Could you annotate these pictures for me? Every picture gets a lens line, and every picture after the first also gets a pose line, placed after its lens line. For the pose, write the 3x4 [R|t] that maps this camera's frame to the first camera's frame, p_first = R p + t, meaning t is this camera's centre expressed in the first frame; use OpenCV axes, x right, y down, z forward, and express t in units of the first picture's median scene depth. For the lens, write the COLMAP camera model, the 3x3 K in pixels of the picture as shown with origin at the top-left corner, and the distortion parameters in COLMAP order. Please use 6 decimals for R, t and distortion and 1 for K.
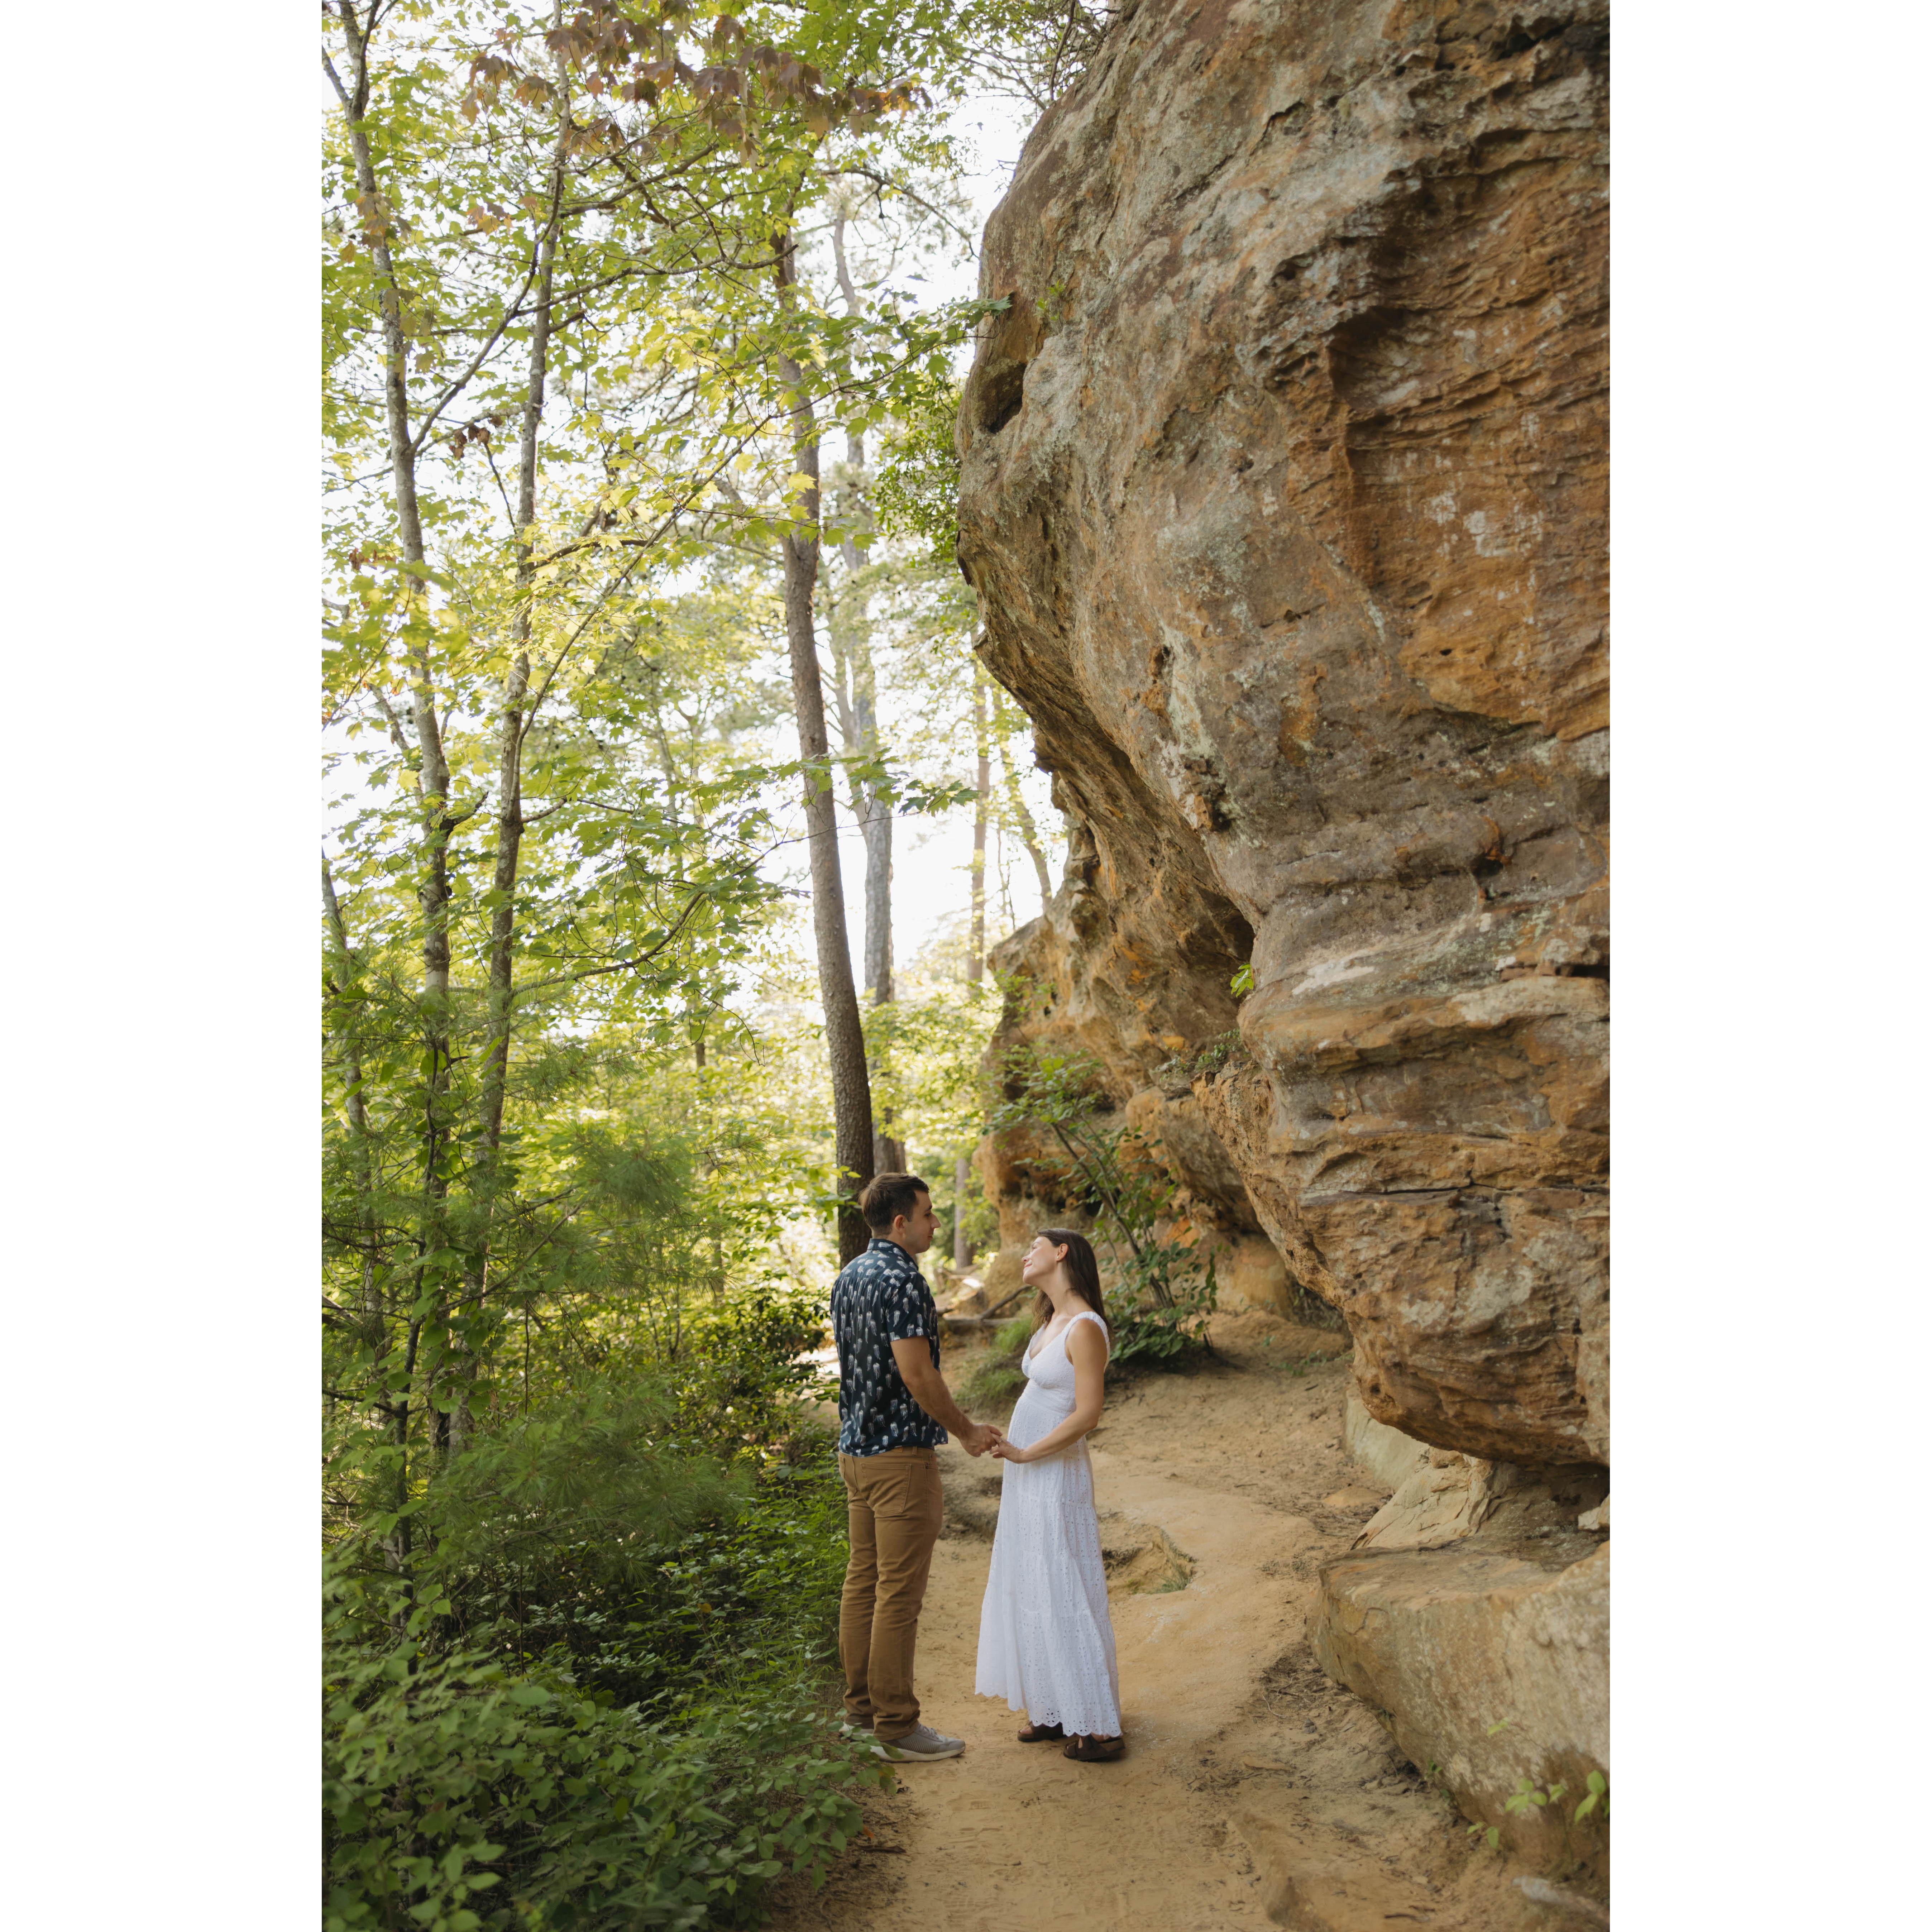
lens RADIAL K [[2622.5, 0, 966.0], [0, 2622.5, 966.0], [0, 0, 1]] dist [0.003527, -0.003687]
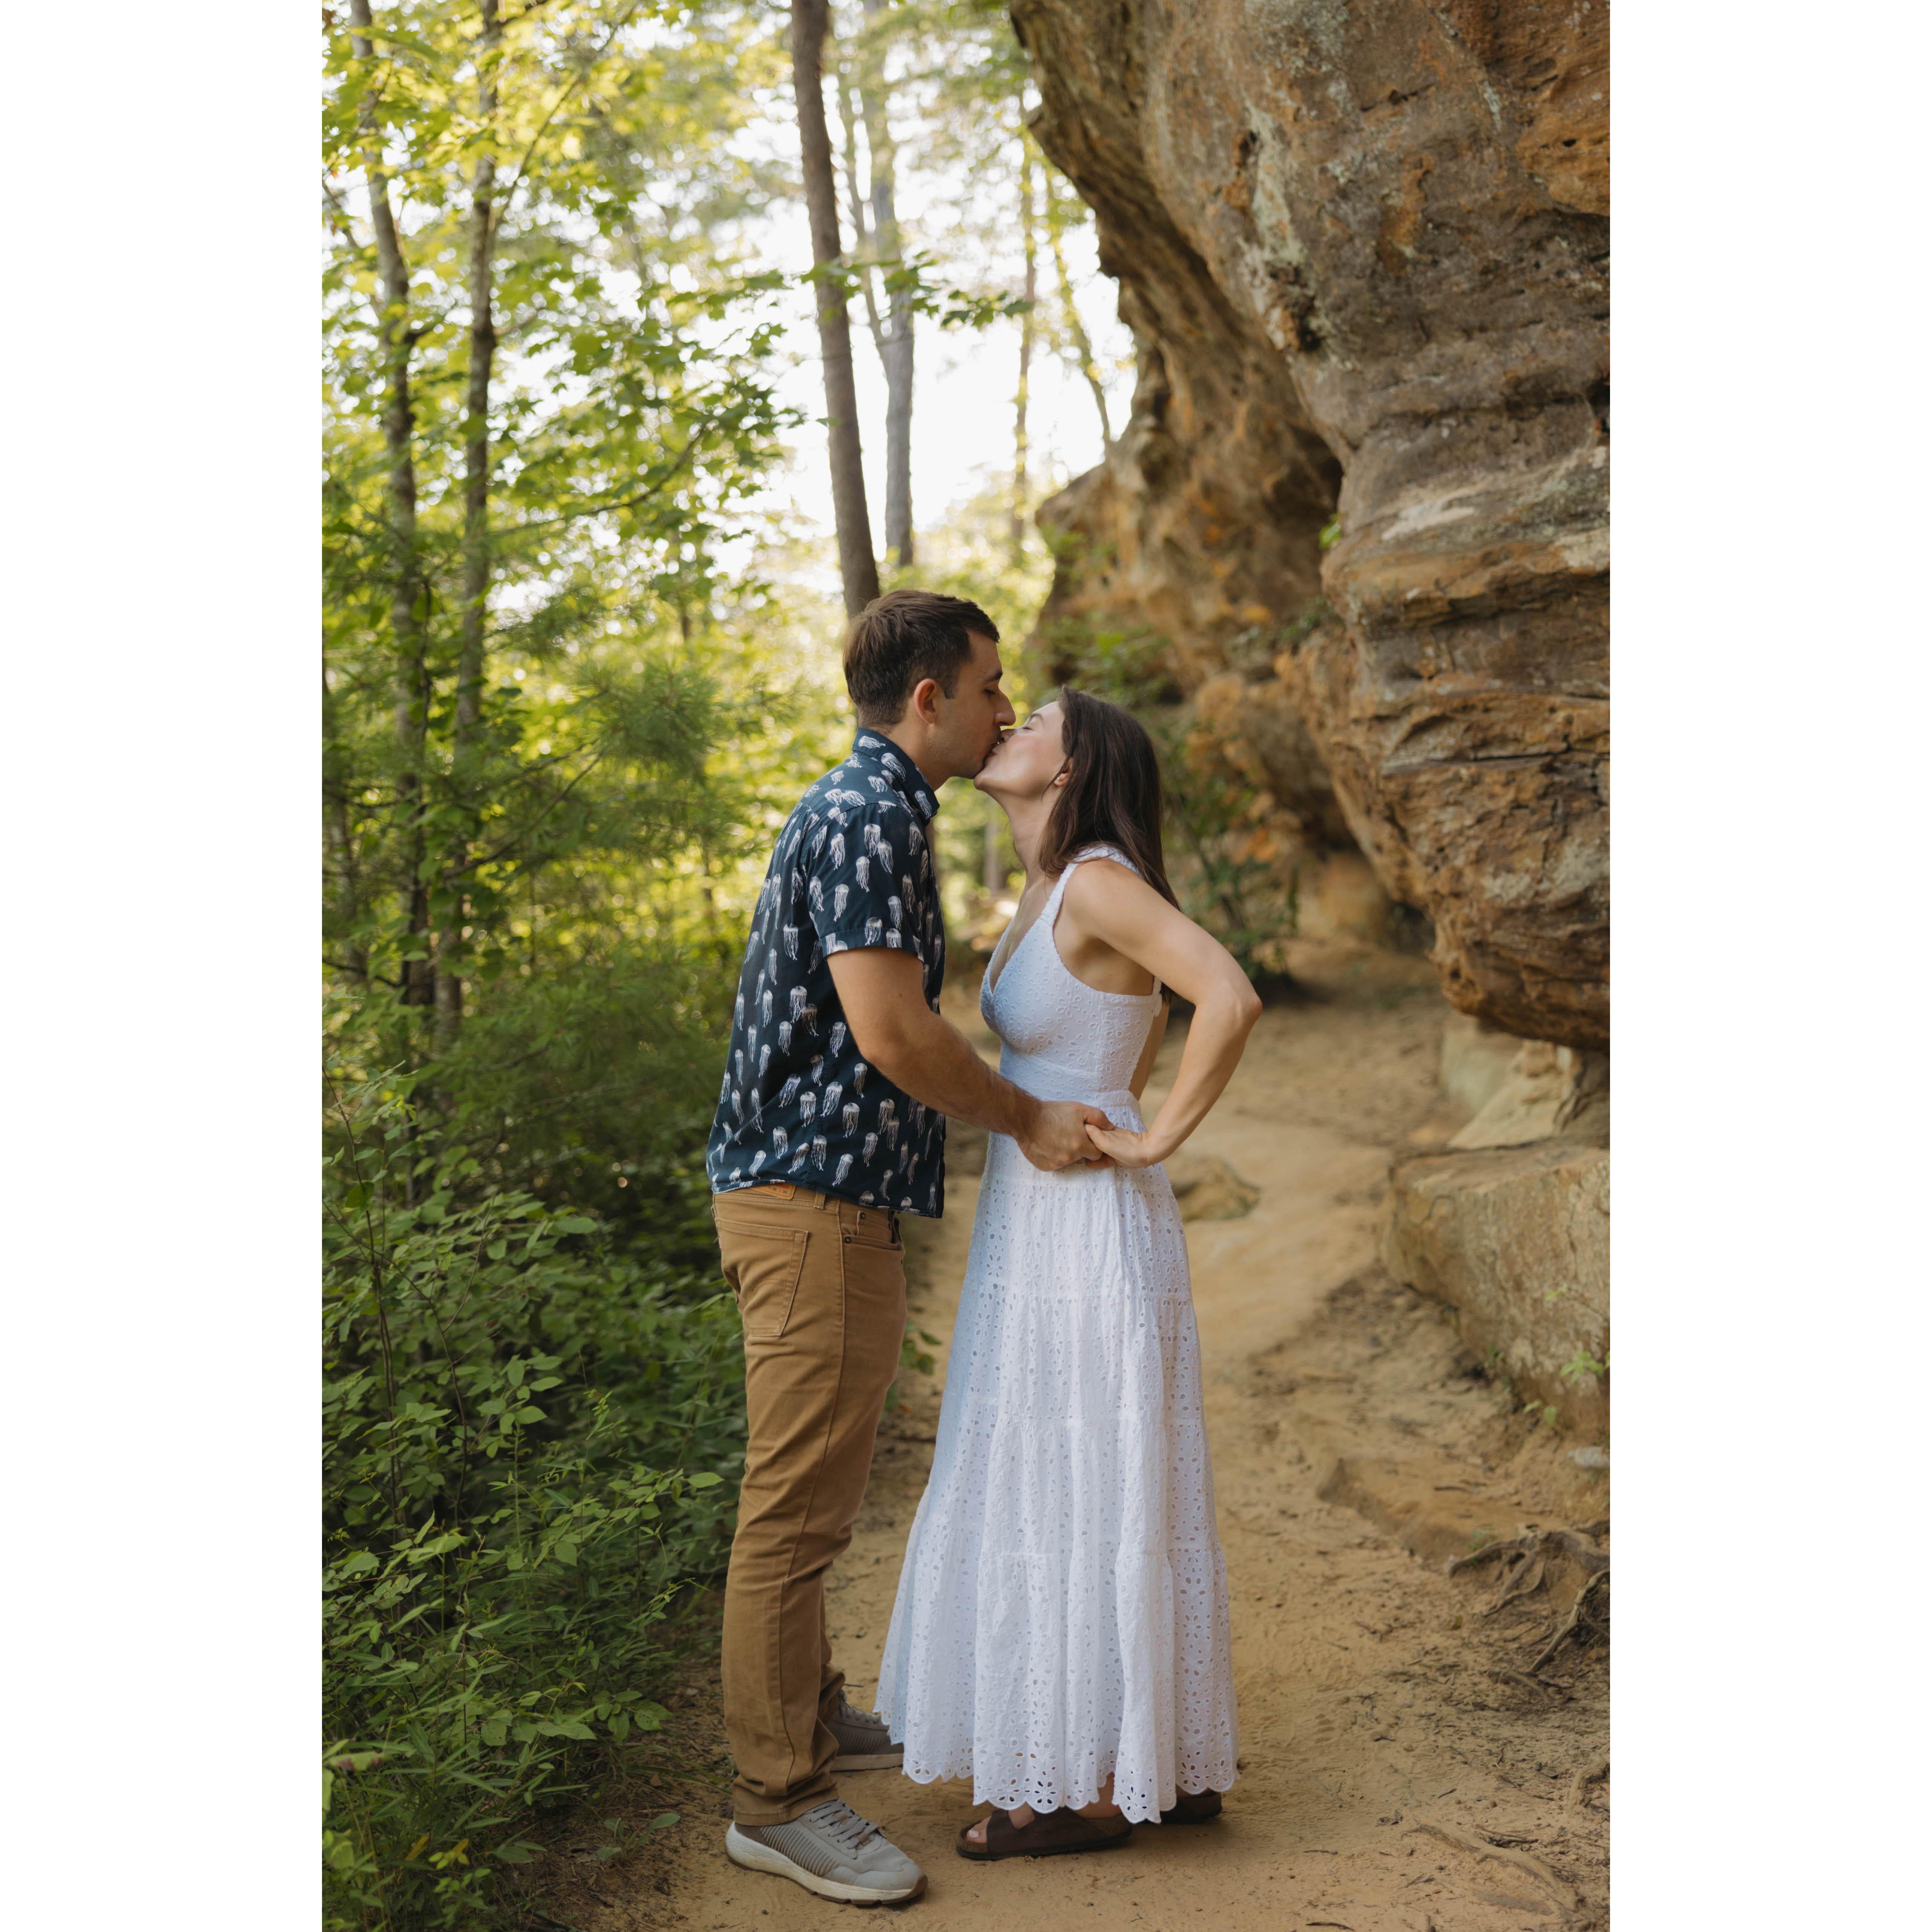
lens RADIAL K [[2622.5, 0, 966.0], [0, 2622.5, 966.0], [0, 0, 1]] dist [0.003527, -0.003687]
pose [[0.999696, 0.013409, -0.020667, 0.003837], [-0.009445, 0.983407, 0.181166, -0.007856], [0.022754, -0.180915, 0.983235, 0.108231]]
